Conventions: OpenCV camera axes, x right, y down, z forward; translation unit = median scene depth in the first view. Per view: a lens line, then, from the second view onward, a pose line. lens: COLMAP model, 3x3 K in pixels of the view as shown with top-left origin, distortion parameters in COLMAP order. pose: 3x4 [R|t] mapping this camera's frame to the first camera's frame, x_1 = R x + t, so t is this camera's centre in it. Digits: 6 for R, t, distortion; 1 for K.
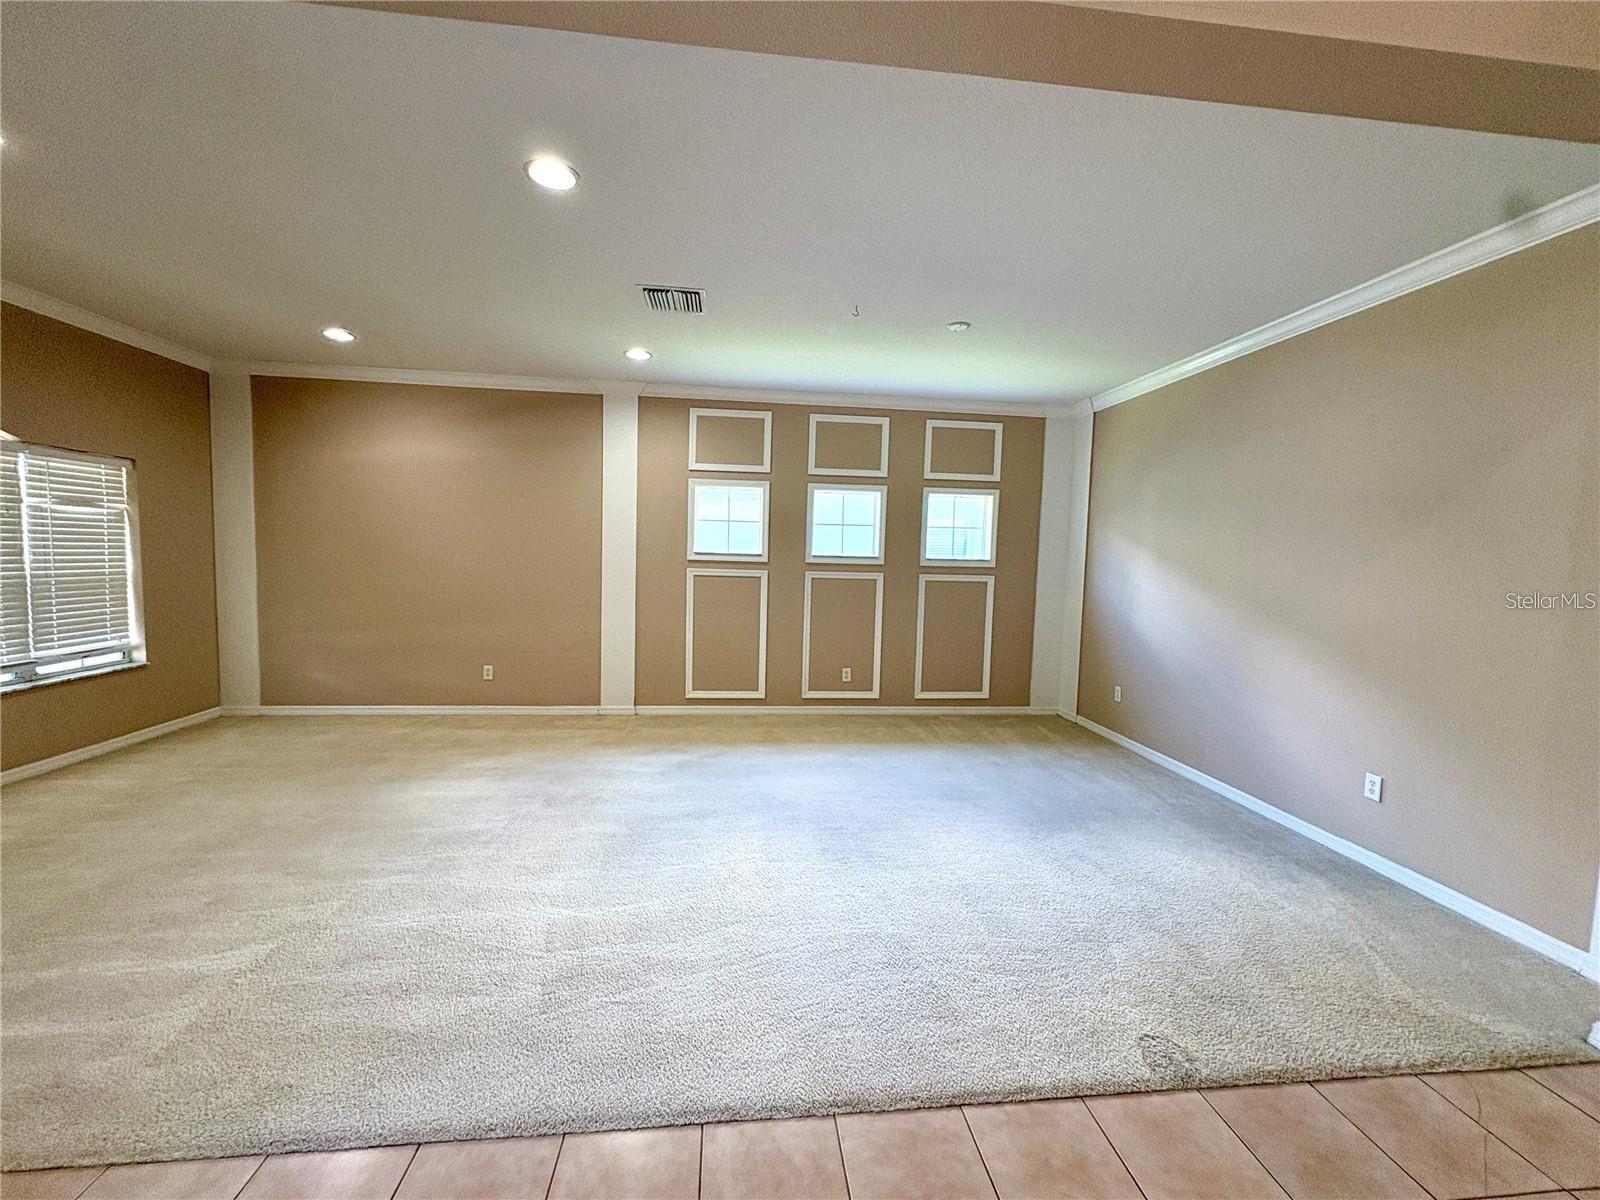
lens RADIAL K [[638.2, 0, 794.6], [0, 638.2, 593.7], [0, 0, 1]] dist [0.000728, -0.000270]
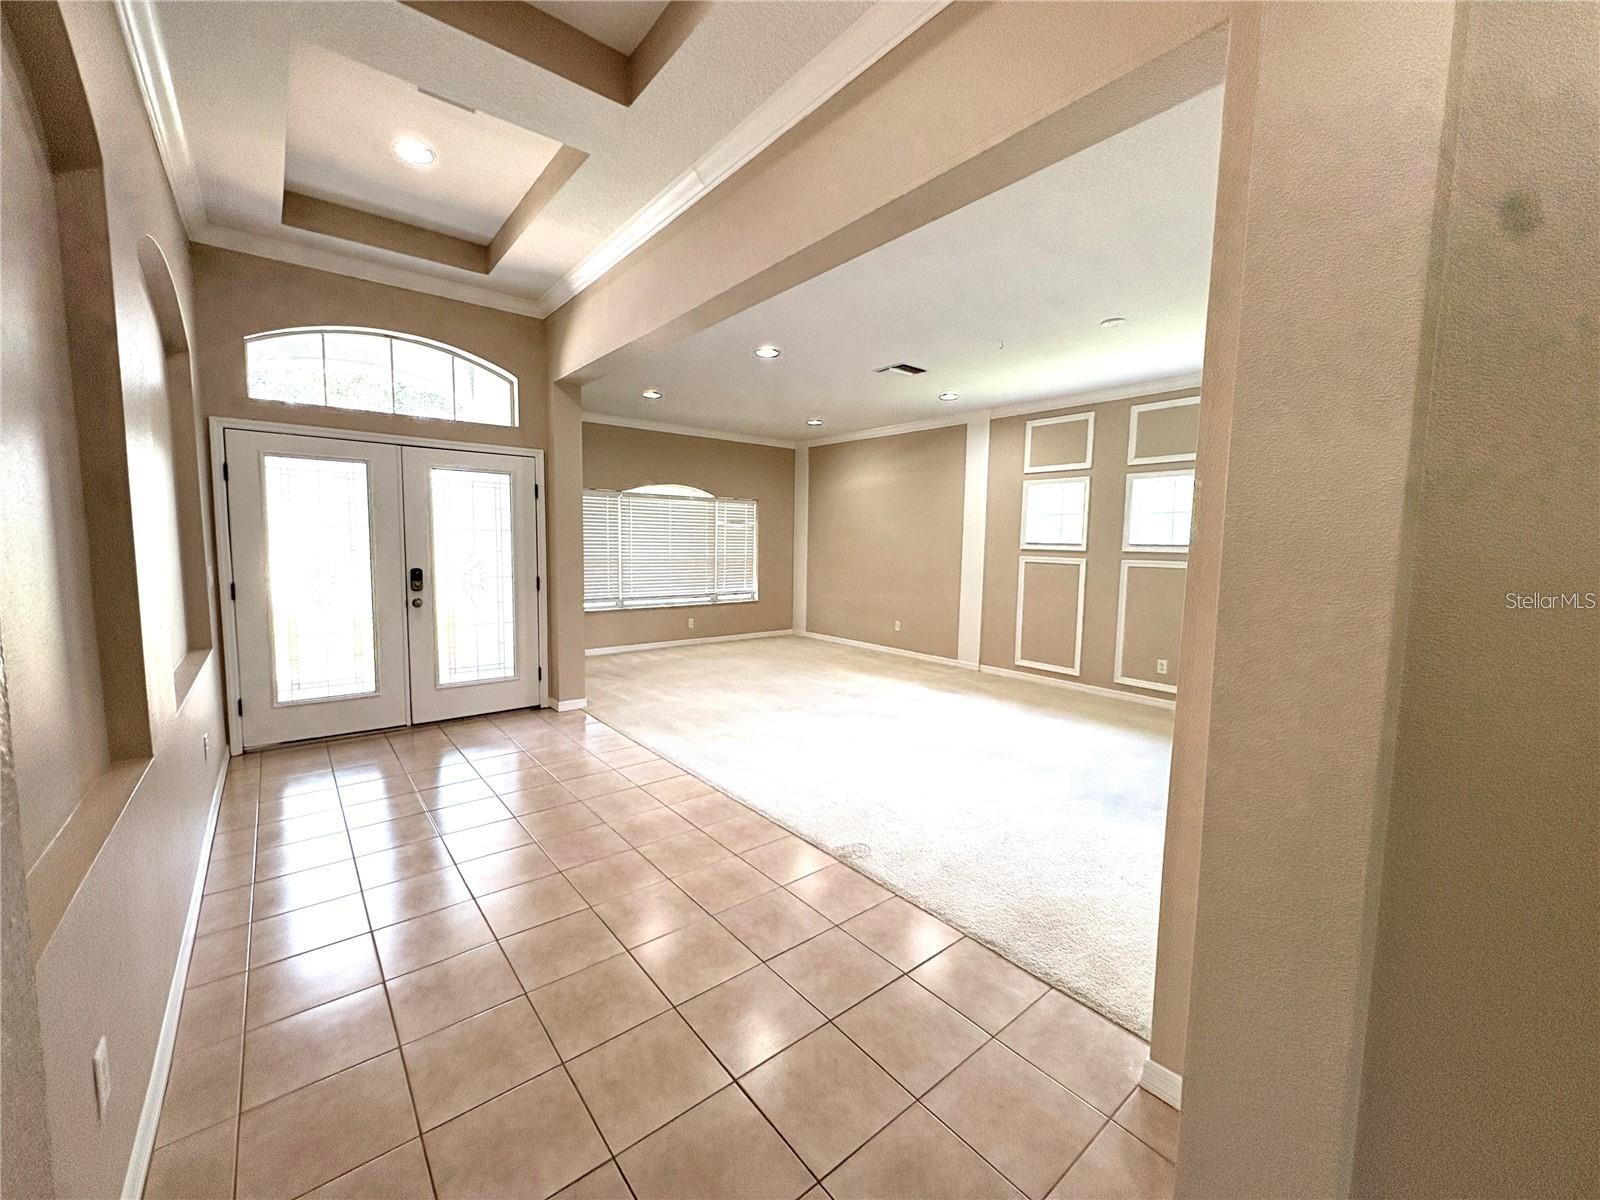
lens RADIAL K [[638.2, 0, 802.2], [0, 638.2, 593.3], [0, 0, 1]] dist [0.000728, -0.000270]
pose [[0.548597, 0.052623, -0.834429, 0.632061], [-0.053592, 0.998178, 0.027716, 0.019142], [0.834368, 0.029514, 0.550418, 0.002254]]
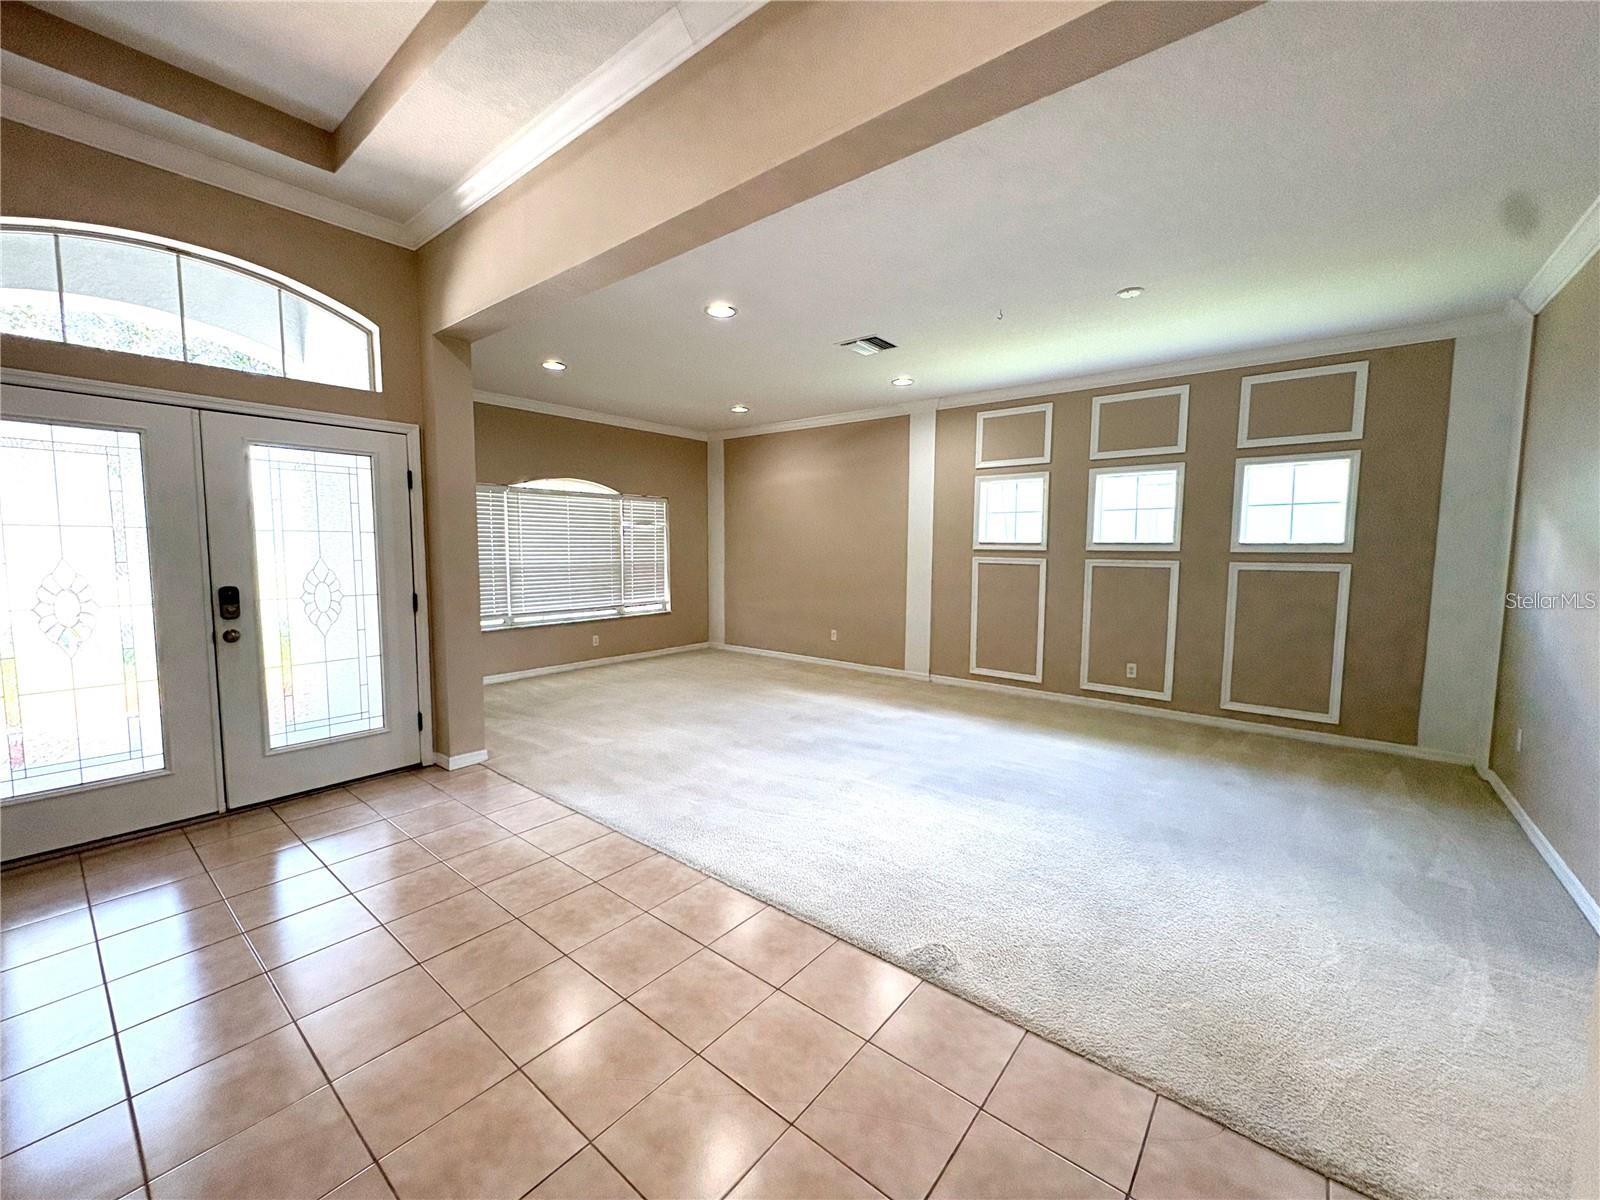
lens RADIAL K [[638.2, 0, 801.4], [0, 638.2, 594.5], [0, 0, 1]] dist [0.000728, -0.000270]
pose [[0.703706, 0.033661, -0.709693, 0.430656], [-0.032035, 0.999364, 0.015635, 0.018370], [0.709769, 0.011732, 0.704337, 0.000484]]
